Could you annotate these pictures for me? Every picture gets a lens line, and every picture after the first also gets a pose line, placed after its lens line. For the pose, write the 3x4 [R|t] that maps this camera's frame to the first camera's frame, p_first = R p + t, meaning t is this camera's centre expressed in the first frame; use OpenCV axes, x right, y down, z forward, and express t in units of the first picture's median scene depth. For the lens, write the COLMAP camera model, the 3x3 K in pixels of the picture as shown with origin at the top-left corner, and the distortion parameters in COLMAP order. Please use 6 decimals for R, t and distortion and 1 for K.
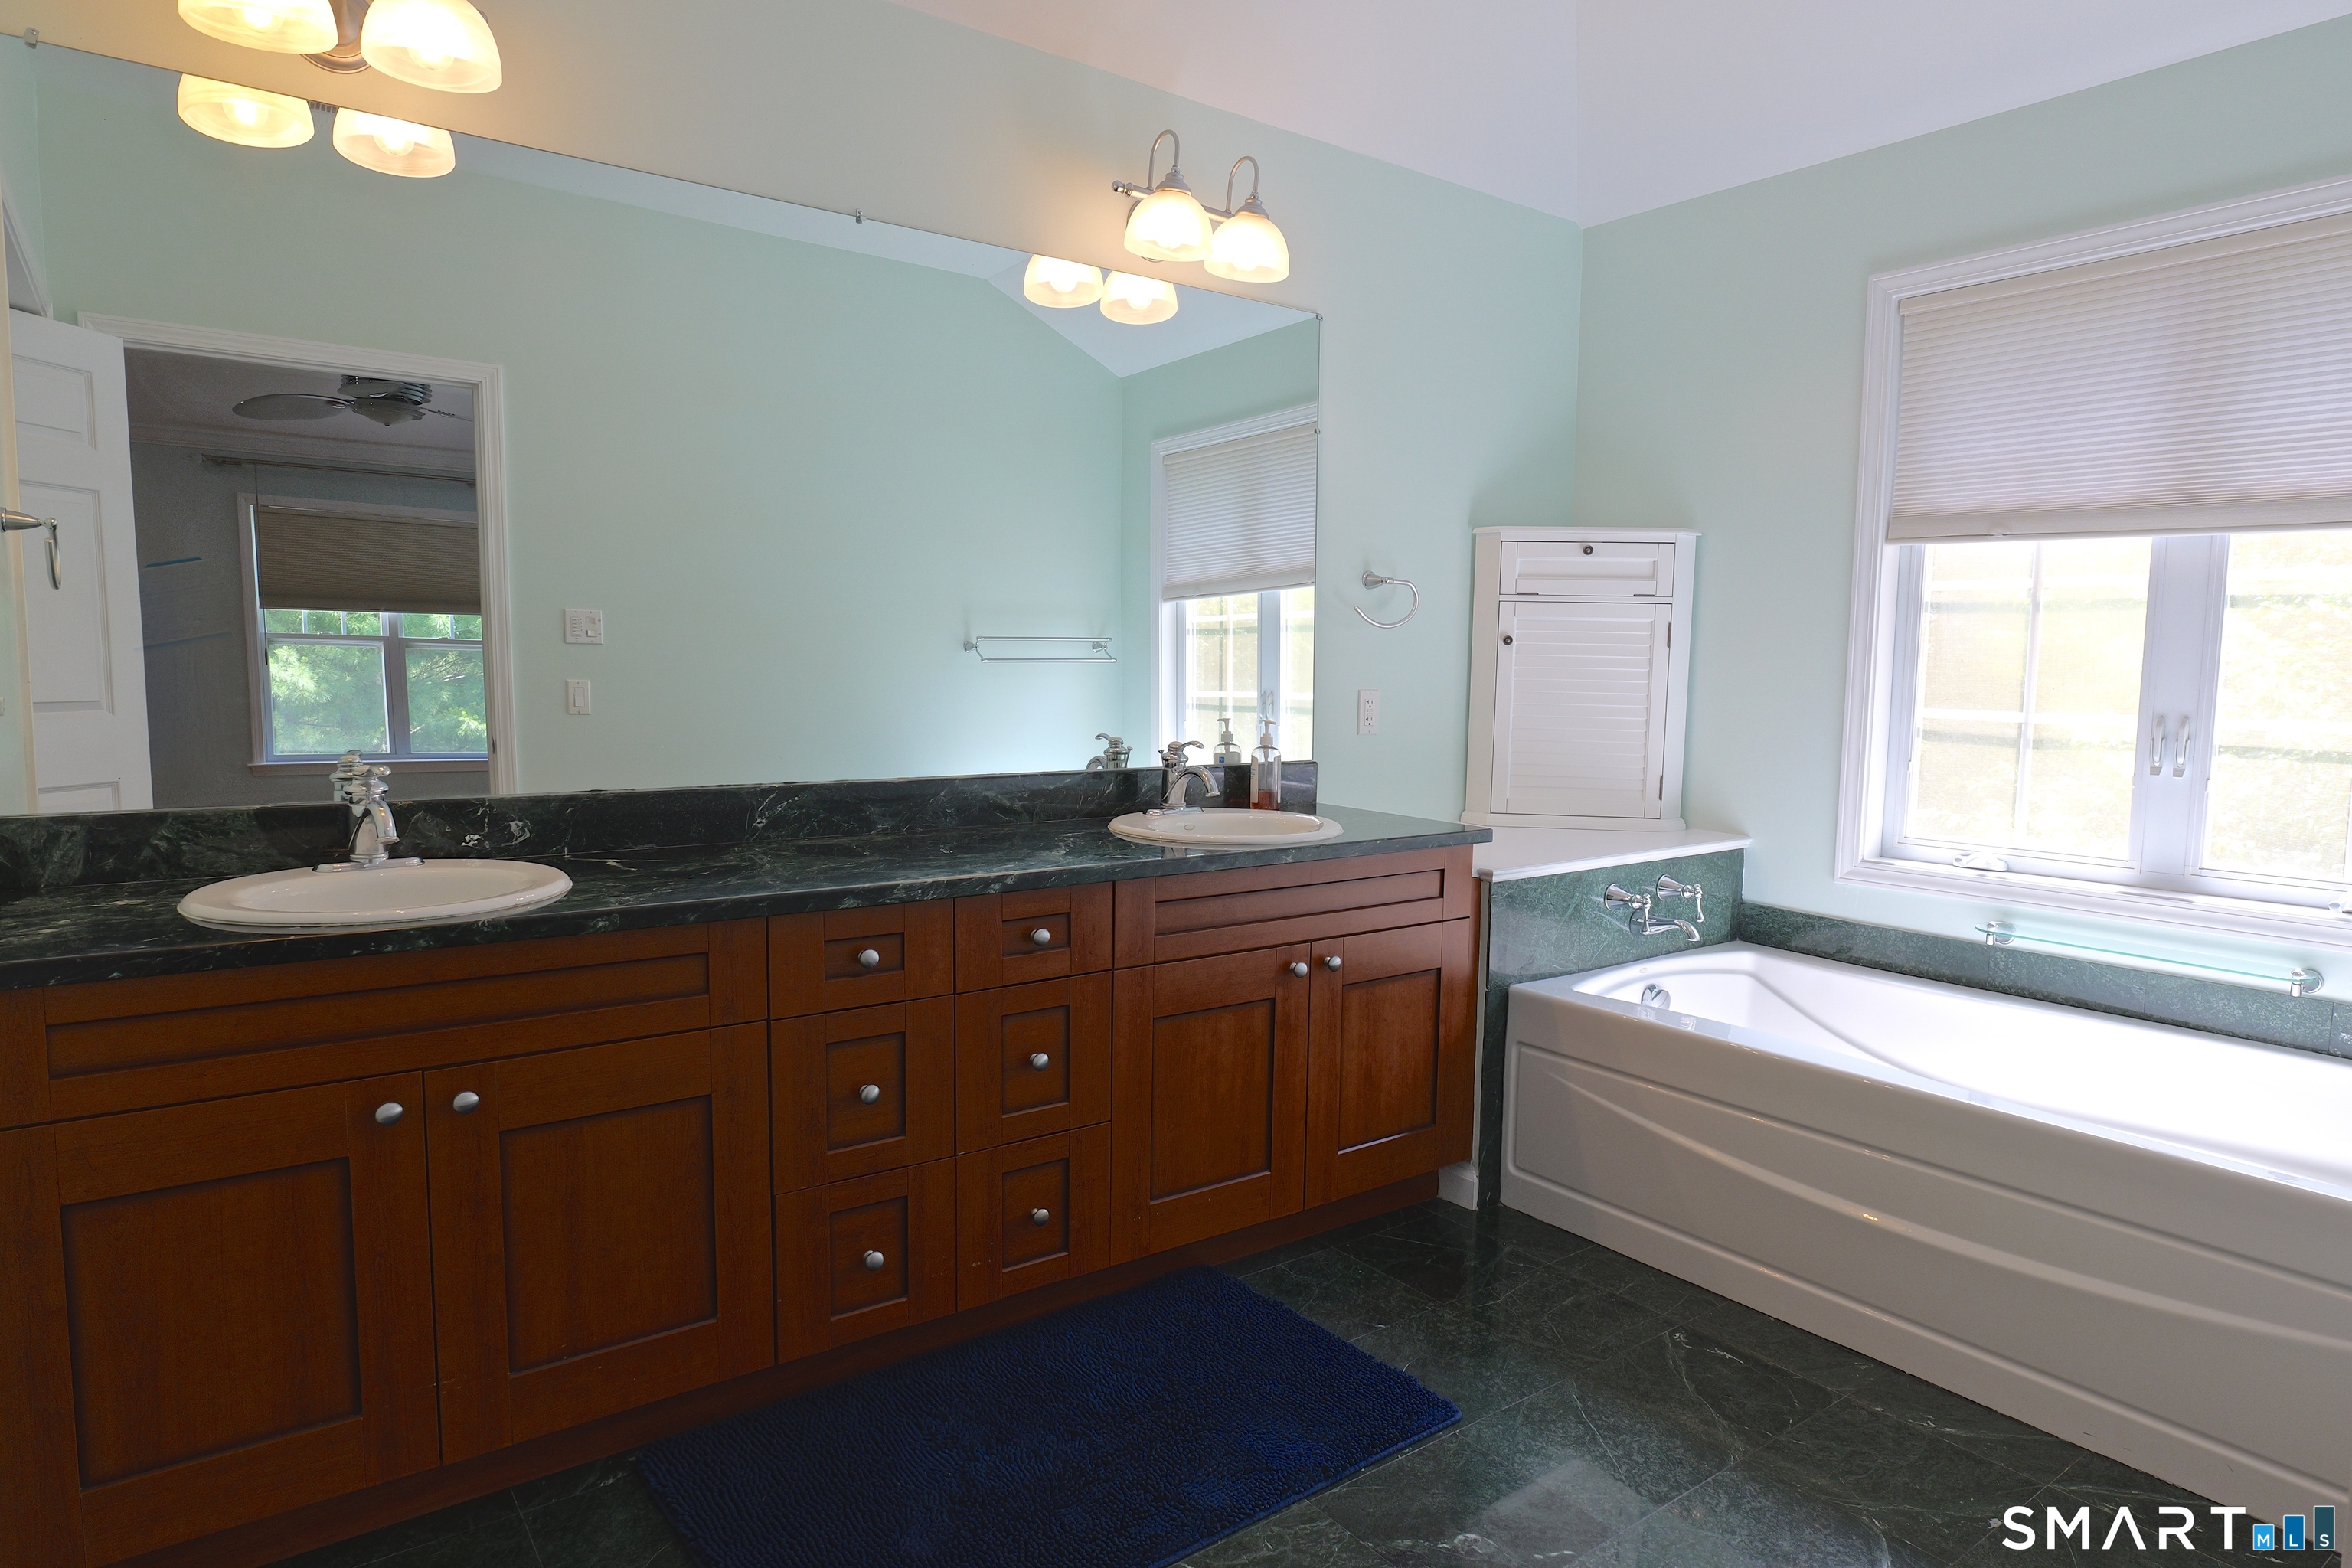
lens RADIAL K [[1354.1, 0, 1183.1], [0, 1354.1, 788.9], [0, 0, 1]] dist [-0.039986, 0.006694]
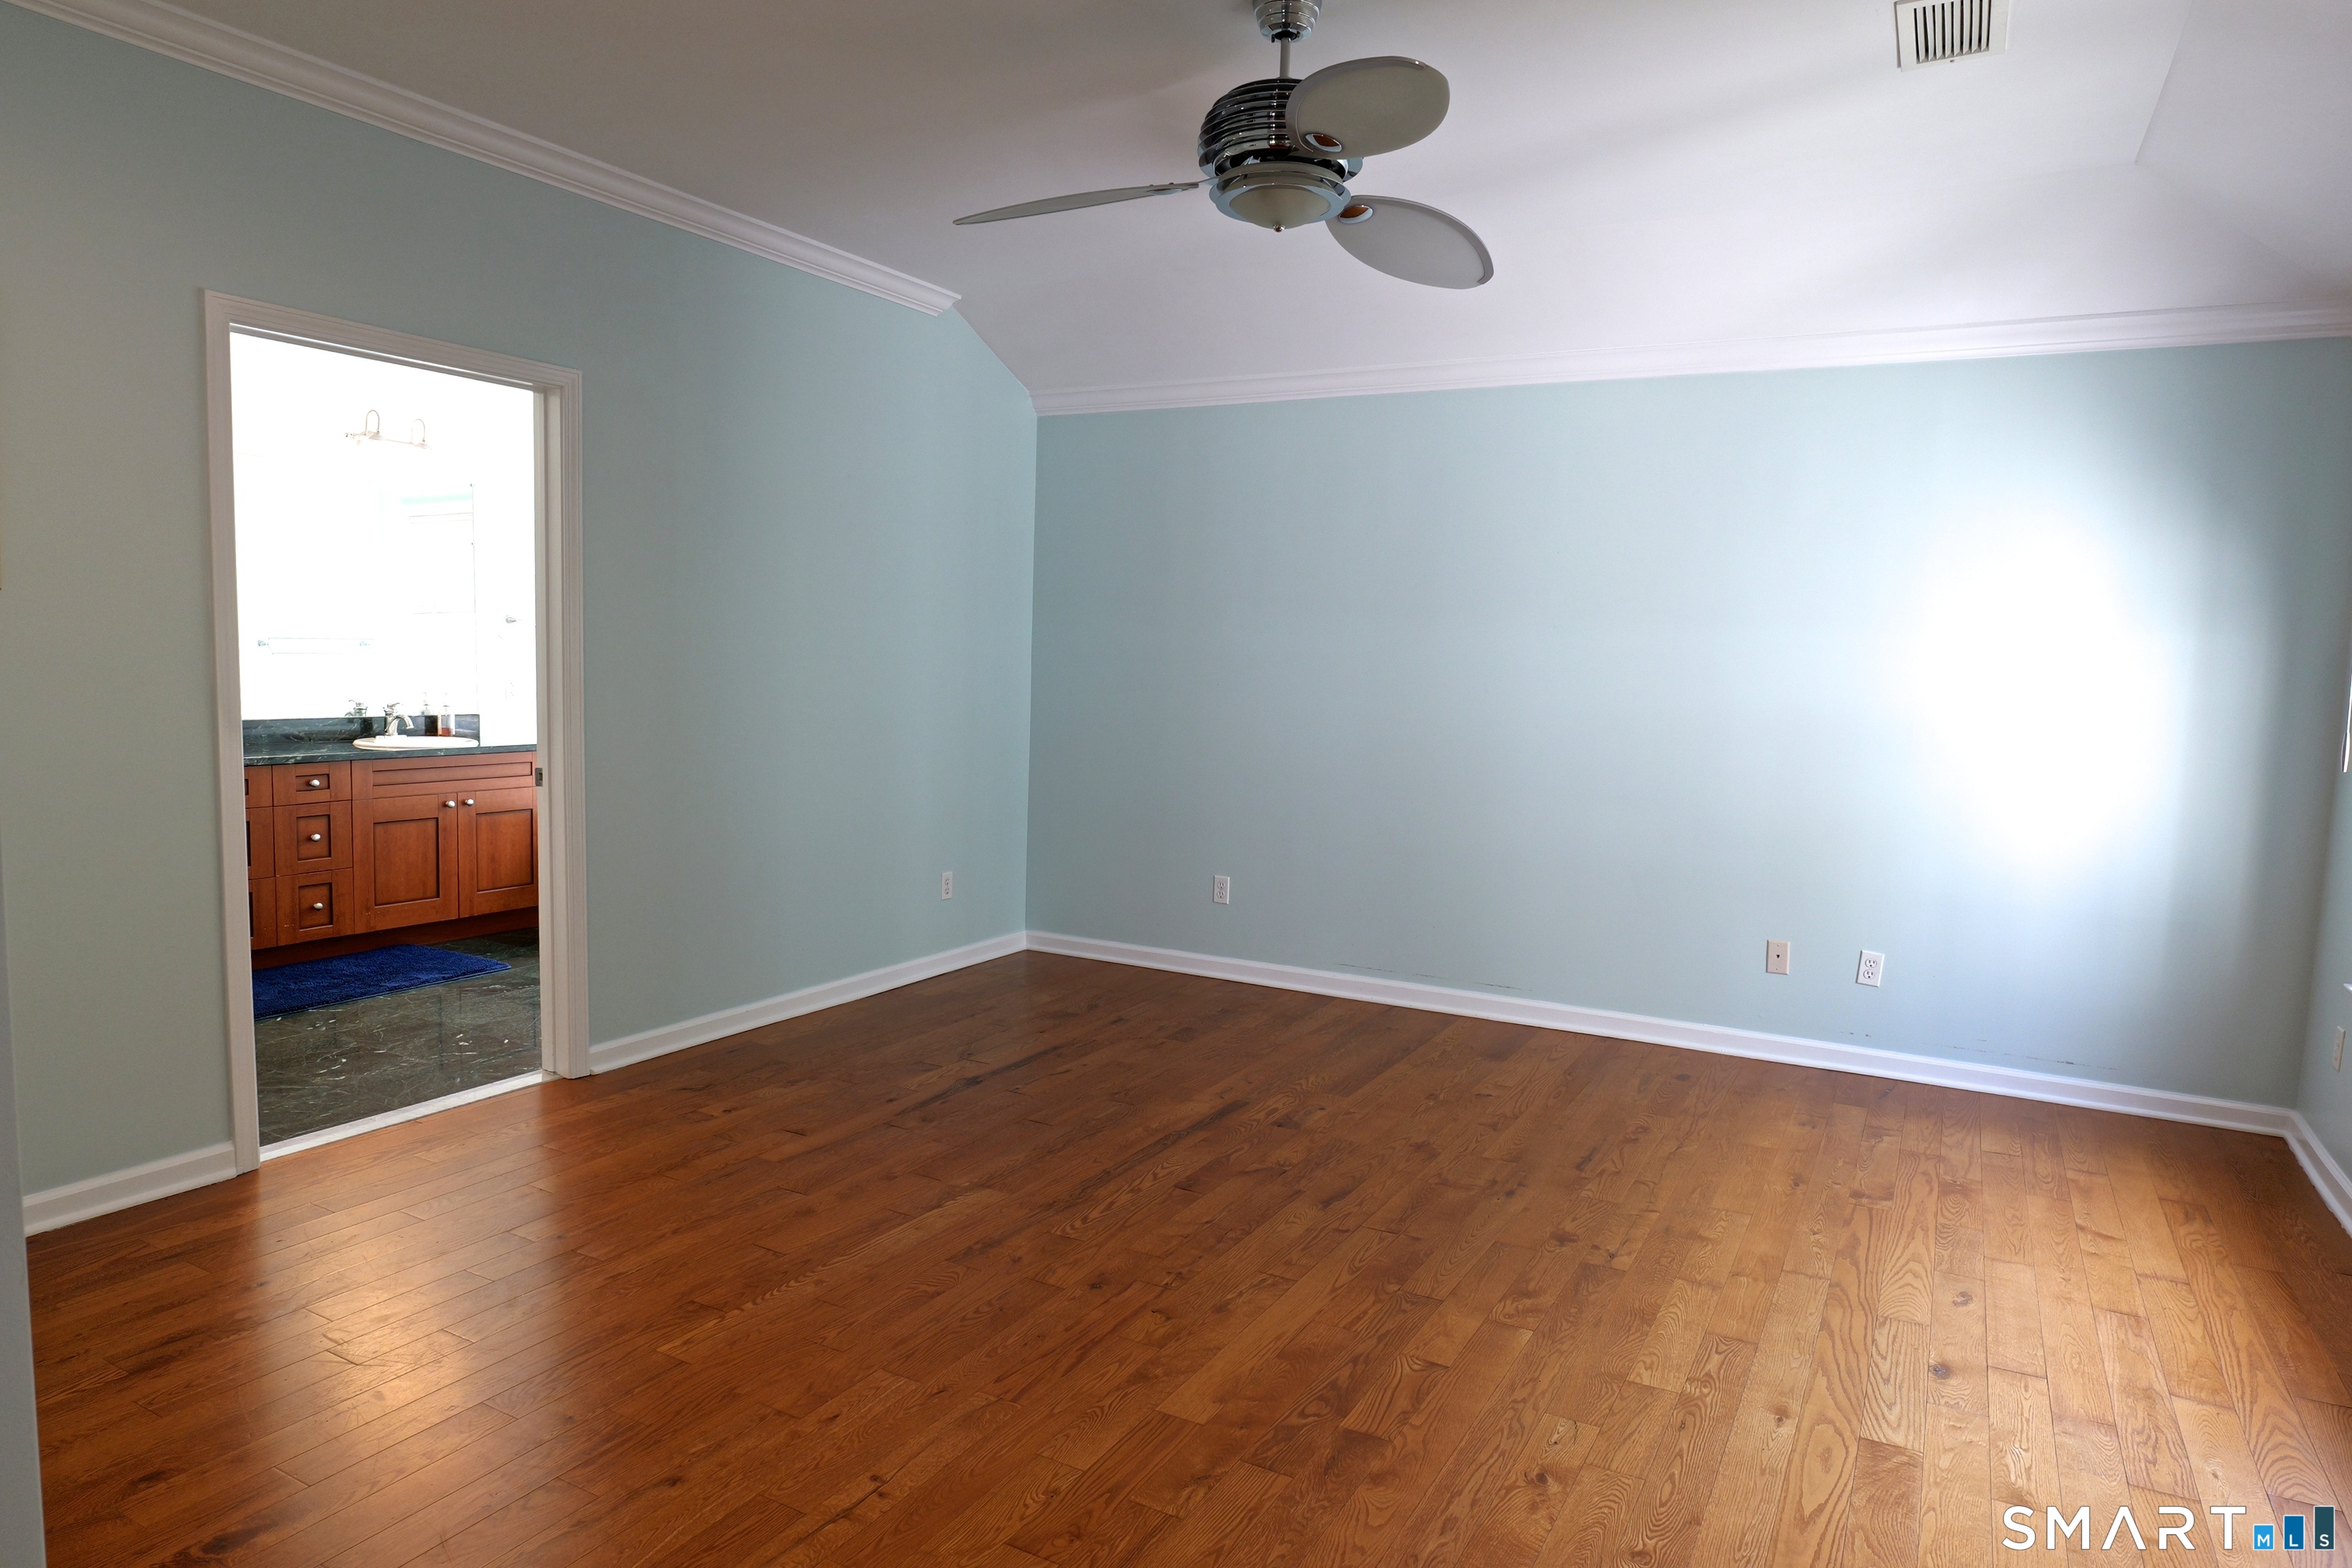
lens RADIAL K [[1354.1, 0, 1178.9], [0, 1354.1, 775.7], [0, 0, 1]] dist [-0.039986, 0.006694]
pose [[0.897899, -0.020782, 0.439710, 0.190229], [0.018230, 0.999784, 0.010026, 0.084072], [-0.439824, -0.000987, 0.898084, -1.473014]]
